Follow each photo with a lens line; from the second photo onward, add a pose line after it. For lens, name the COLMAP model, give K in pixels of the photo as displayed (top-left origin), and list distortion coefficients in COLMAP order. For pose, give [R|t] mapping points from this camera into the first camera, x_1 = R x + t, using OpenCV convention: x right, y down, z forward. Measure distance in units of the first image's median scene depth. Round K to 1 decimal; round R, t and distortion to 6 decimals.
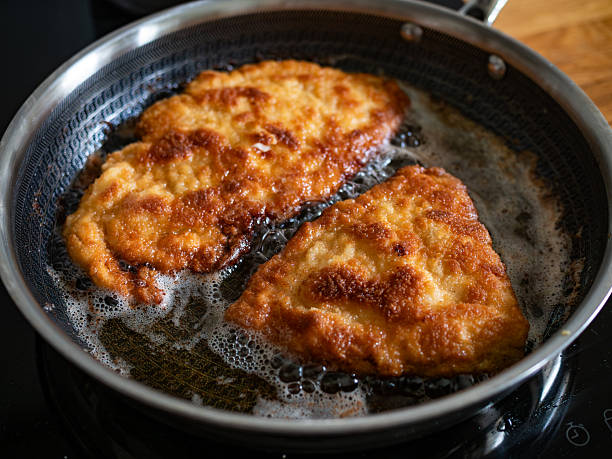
lens RADIAL K [[1026.7, 0, 306.0], [0, 1026.7, 229.5], [0, 0, 1]] dist [-0.184815, 0.003699]
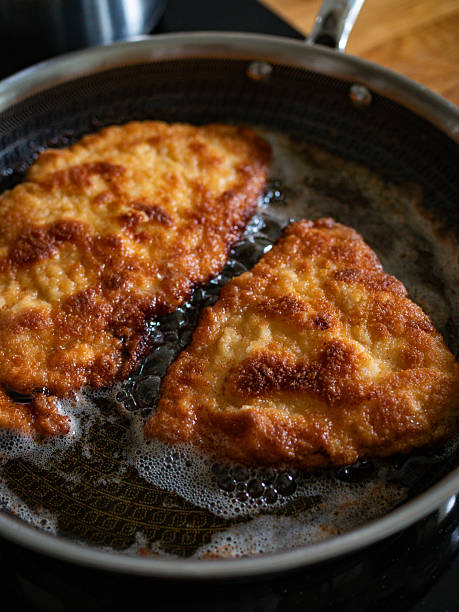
lens RADIAL K [[1026.7, 0, 229.5], [0, 1026.7, 306.0], [0, 0, 1]] dist [-0.184815, 0.003699]
pose [[0.969205, -0.182848, 0.164950, -0.123724], [0.169814, 0.981353, 0.090050, -0.083395], [-0.178340, -0.059266, 0.982182, 0.112909]]
